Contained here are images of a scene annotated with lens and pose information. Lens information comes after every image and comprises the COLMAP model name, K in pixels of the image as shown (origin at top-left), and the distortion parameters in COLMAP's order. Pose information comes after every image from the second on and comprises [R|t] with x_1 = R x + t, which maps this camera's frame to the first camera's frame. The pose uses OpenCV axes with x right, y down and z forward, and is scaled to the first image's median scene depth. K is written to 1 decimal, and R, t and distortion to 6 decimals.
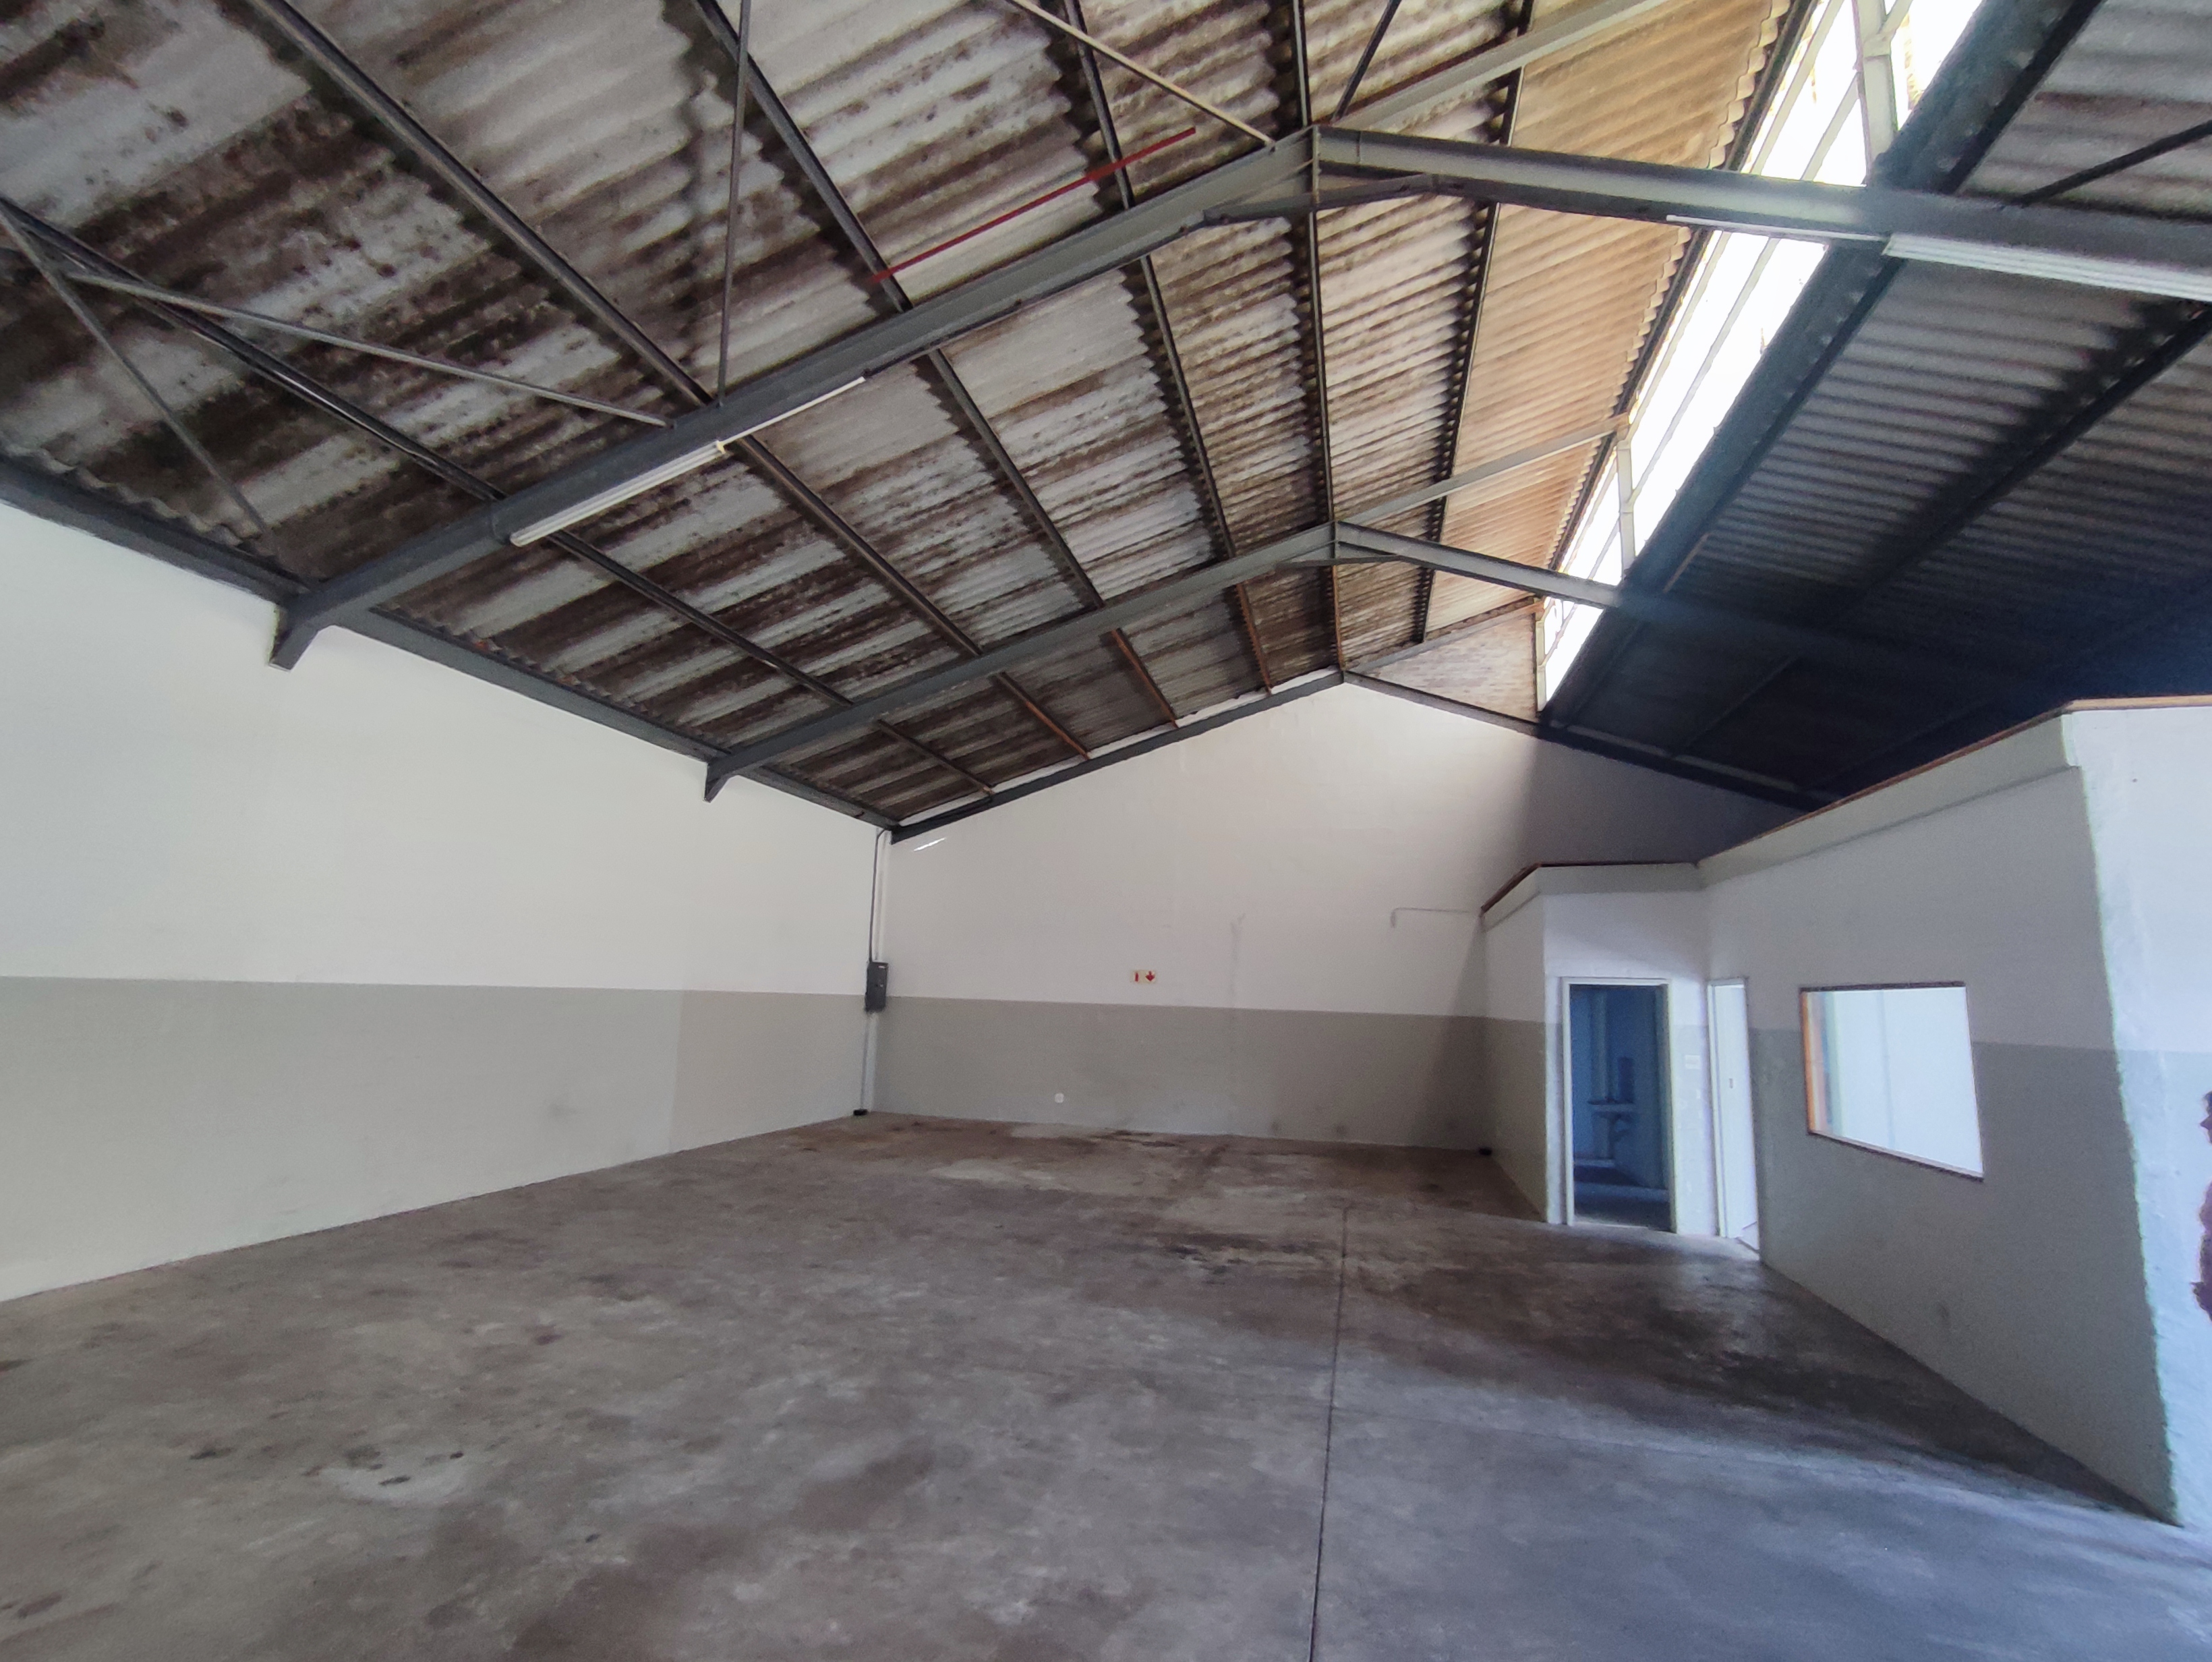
lens RADIAL K [[1012.1, 0, 1115.9], [0, 1012.1, 854.5], [0, 0, 1]] dist [-0.029965, 0.015514]
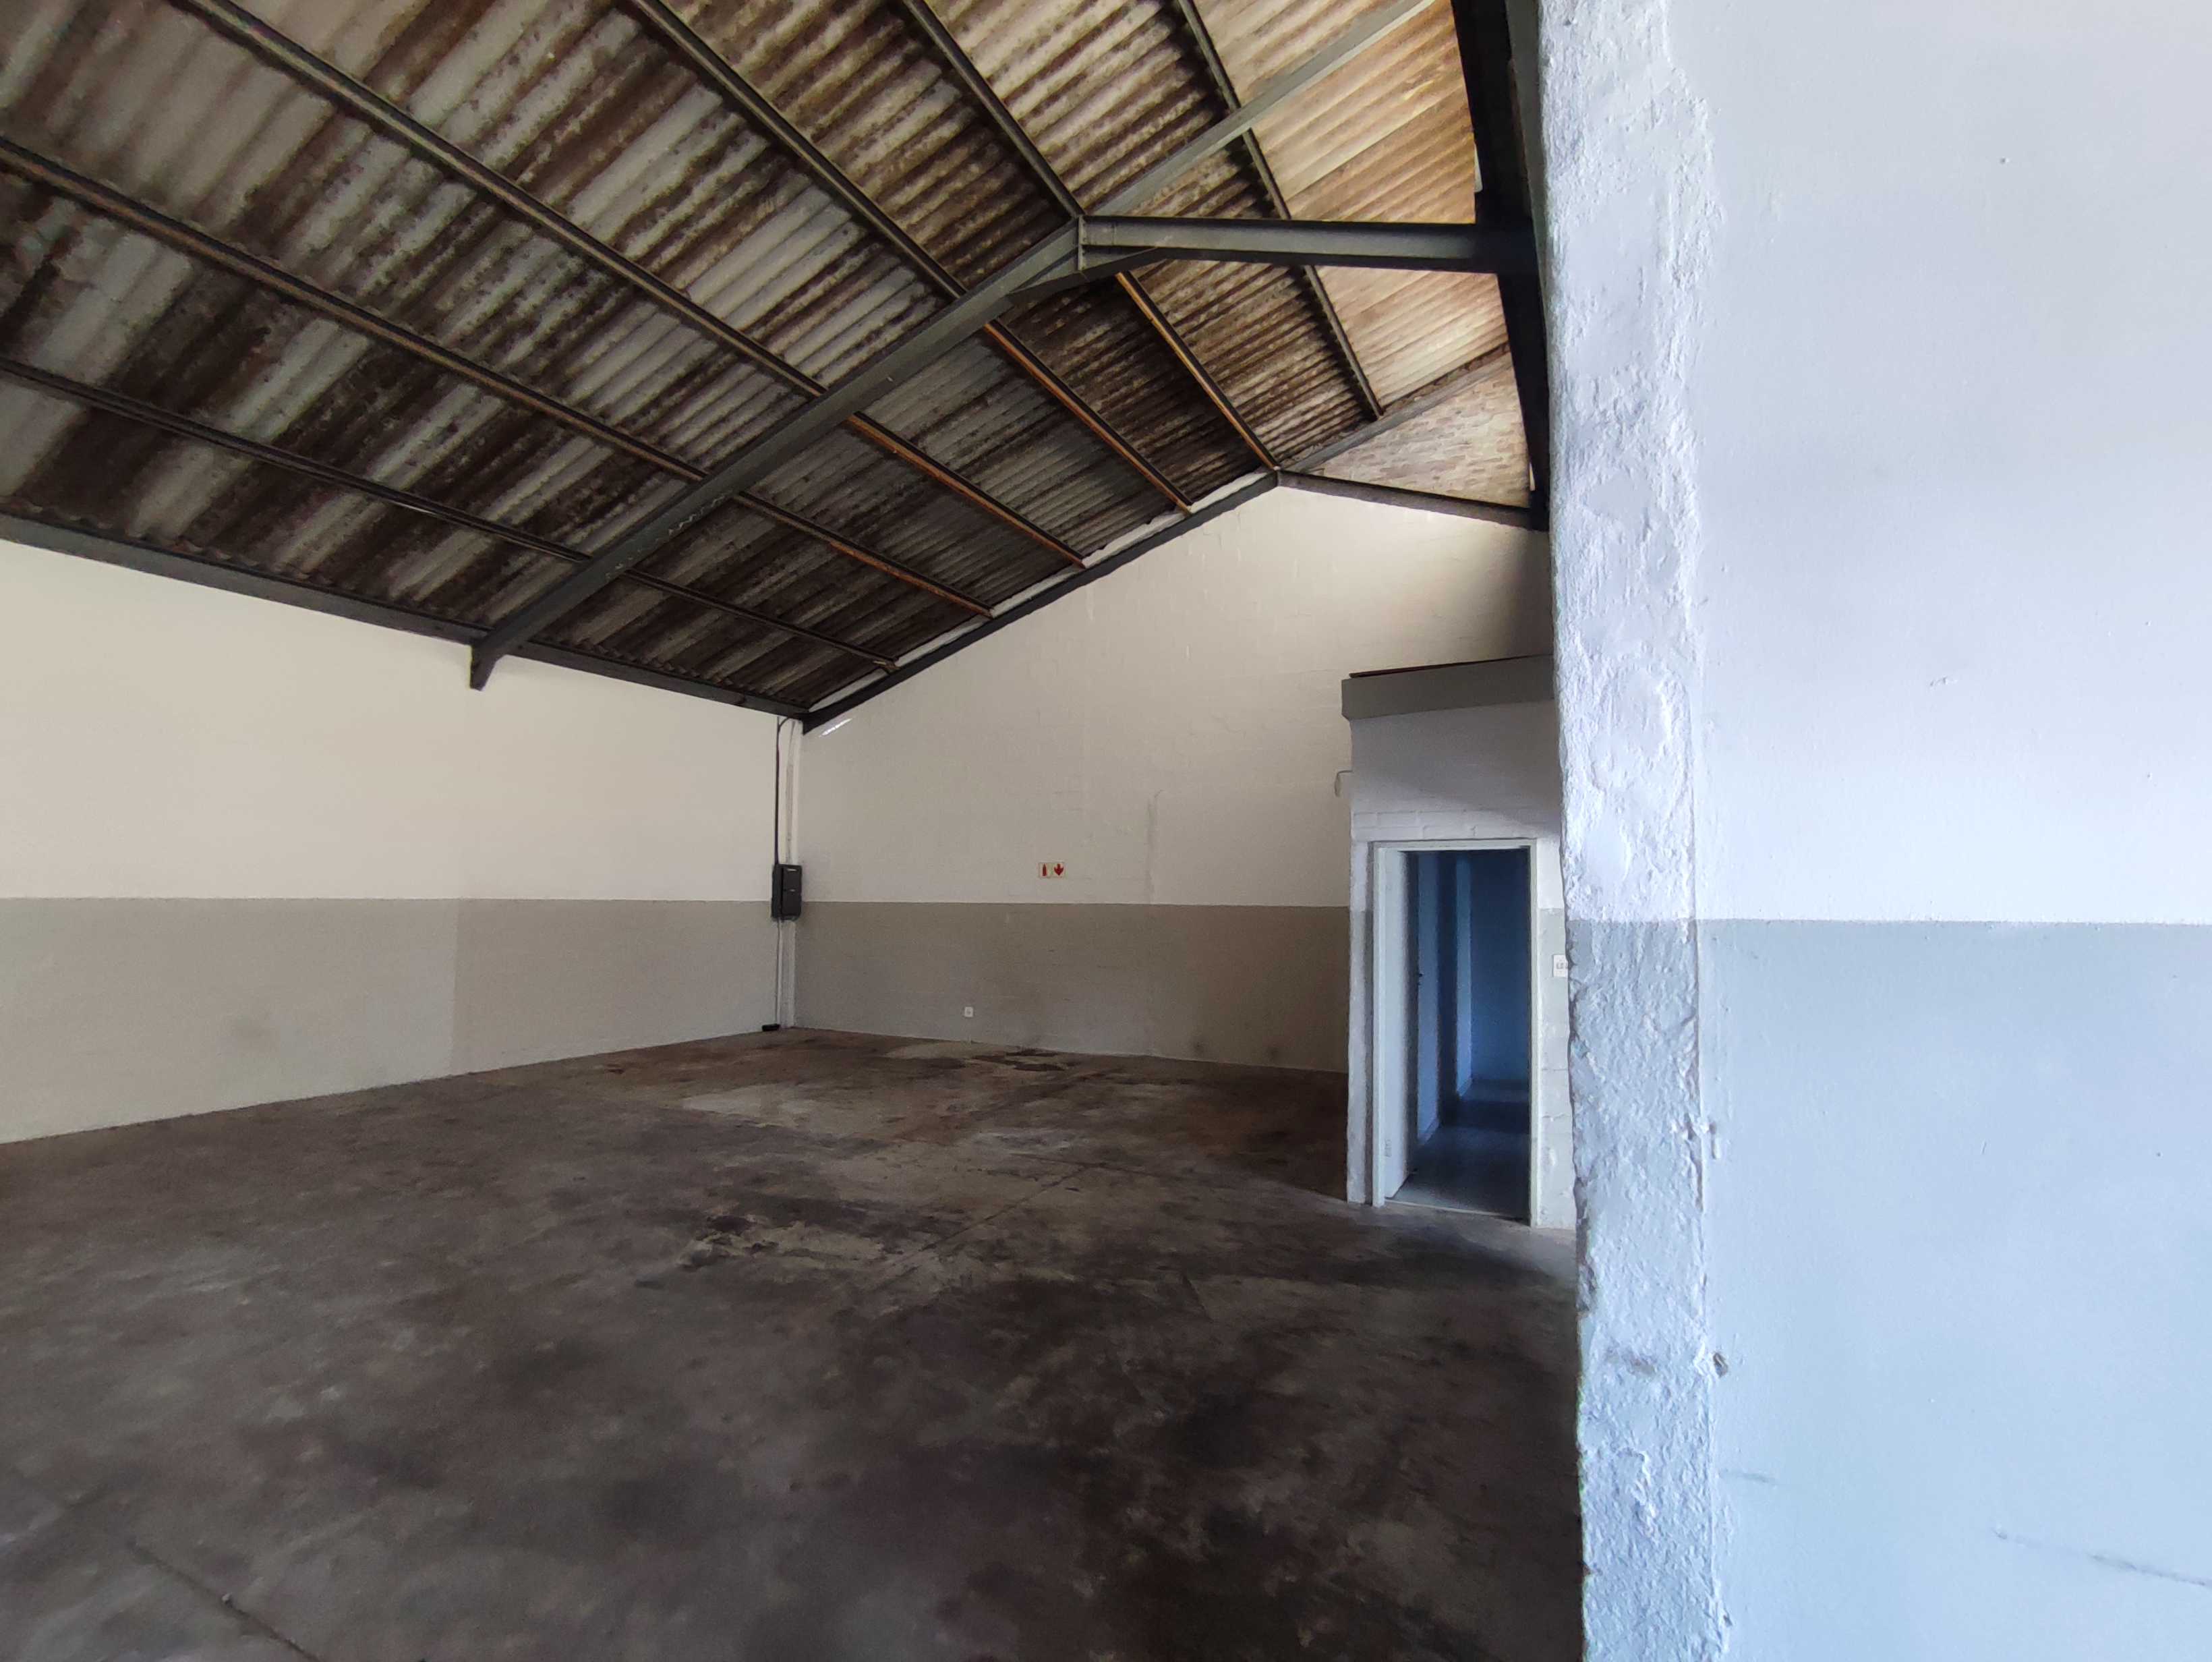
lens RADIAL K [[1012.1, 0, 1108.2], [0, 1012.1, 853.1], [0, 0, 1]] dist [-0.029965, 0.015514]
pose [[0.974743, -0.036671, -0.220300, 0.437137], [0.055890, 0.995093, 0.081649, 0.067757], [0.216225, -0.091900, 0.972009, 0.323091]]
